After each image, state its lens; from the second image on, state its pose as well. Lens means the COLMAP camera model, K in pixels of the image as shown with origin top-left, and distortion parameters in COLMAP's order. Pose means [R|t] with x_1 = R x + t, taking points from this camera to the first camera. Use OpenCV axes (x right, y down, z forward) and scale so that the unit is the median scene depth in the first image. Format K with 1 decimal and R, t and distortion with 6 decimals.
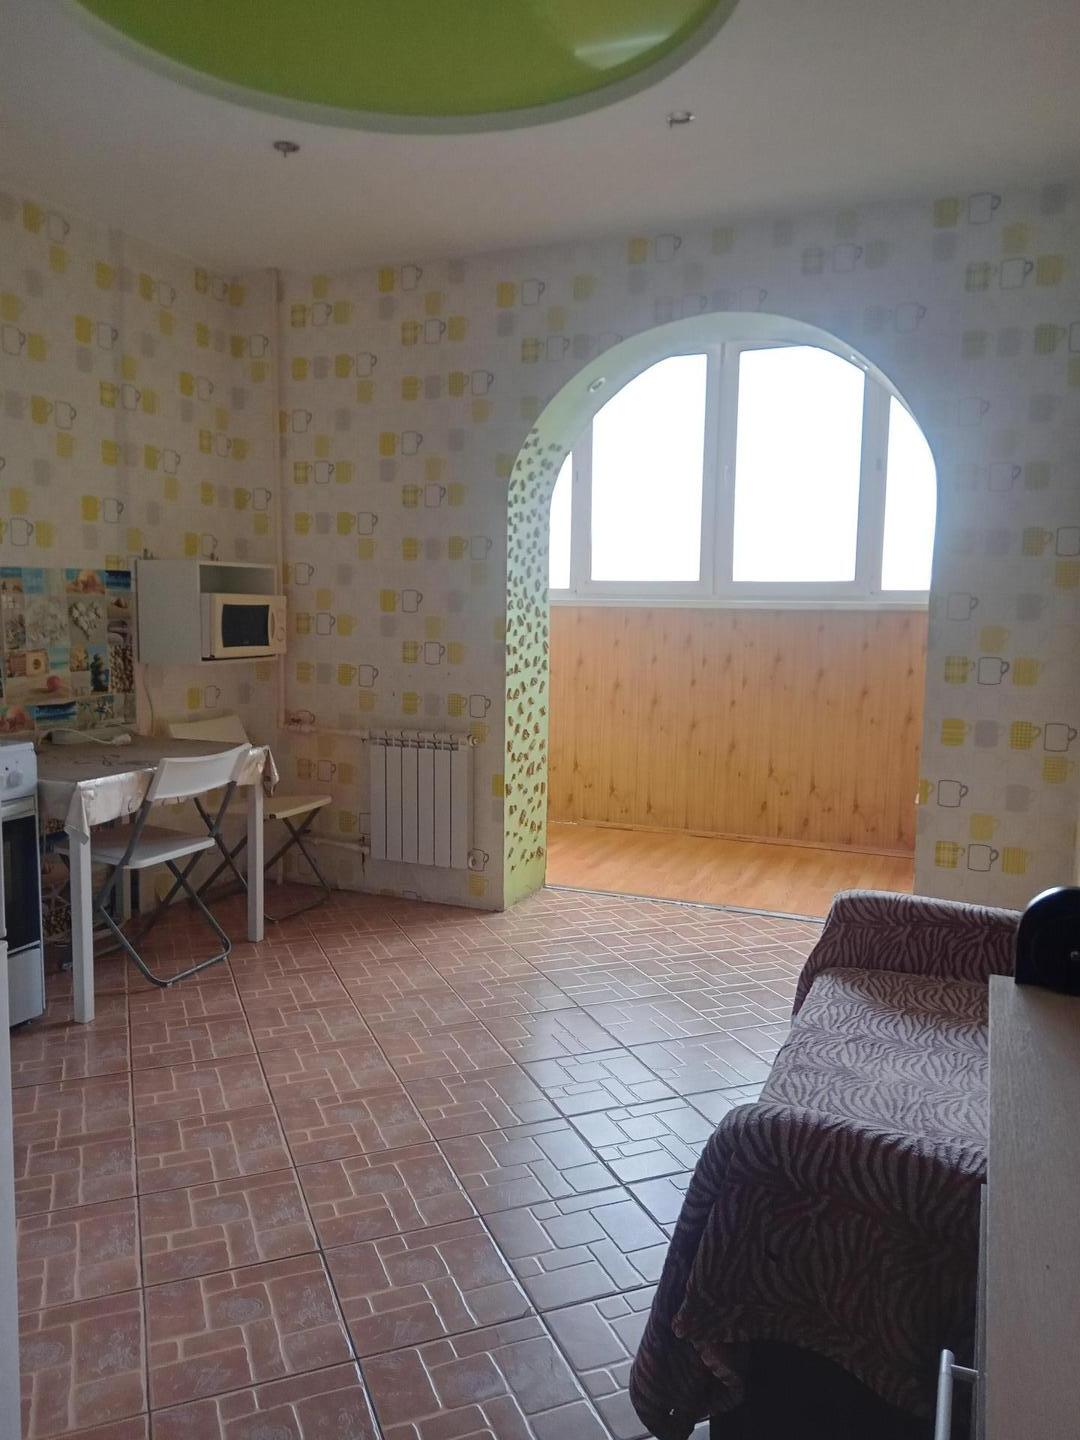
lens RADIAL K [[1054.9, 0, 539.5], [0, 1054.9, 695.6], [0, 0, 1]] dist [0.040121, -0.035598]
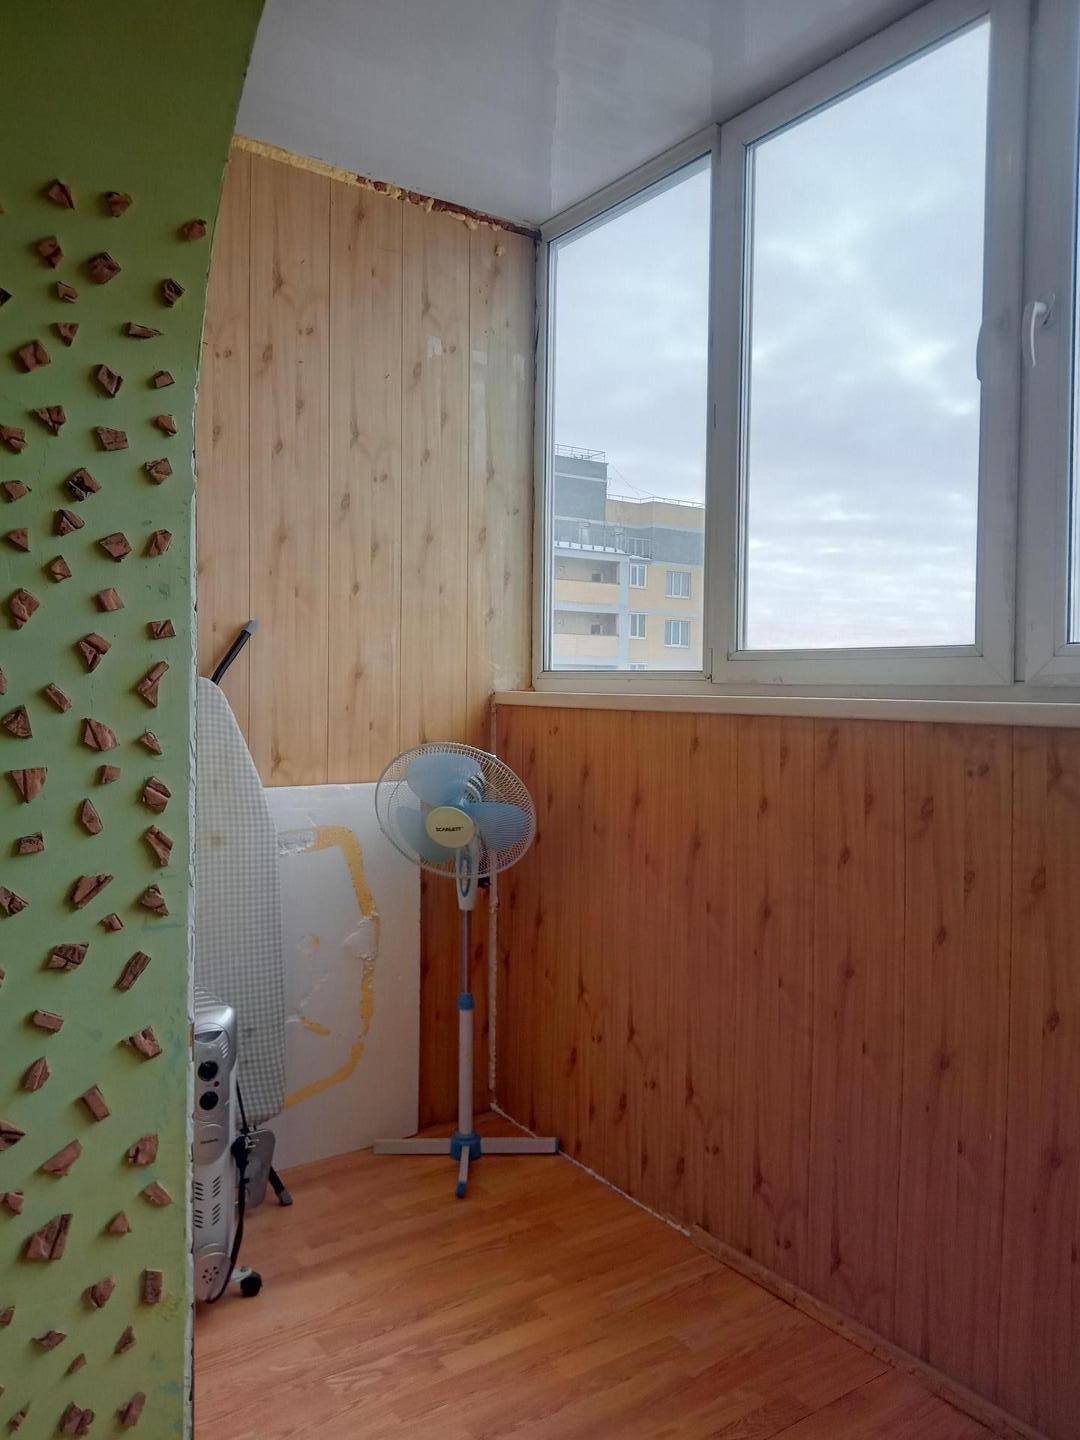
lens RADIAL K [[1054.9, 0, 539.5], [0, 1054.9, 695.6], [0, 0, 1]] dist [0.040121, -0.035598]
pose [[0.844477, 0.000039, -0.535591, 0.218625], [-0.049568, 0.995714, -0.078083, -0.056401], [0.533293, 0.092488, 0.840860, 0.623930]]
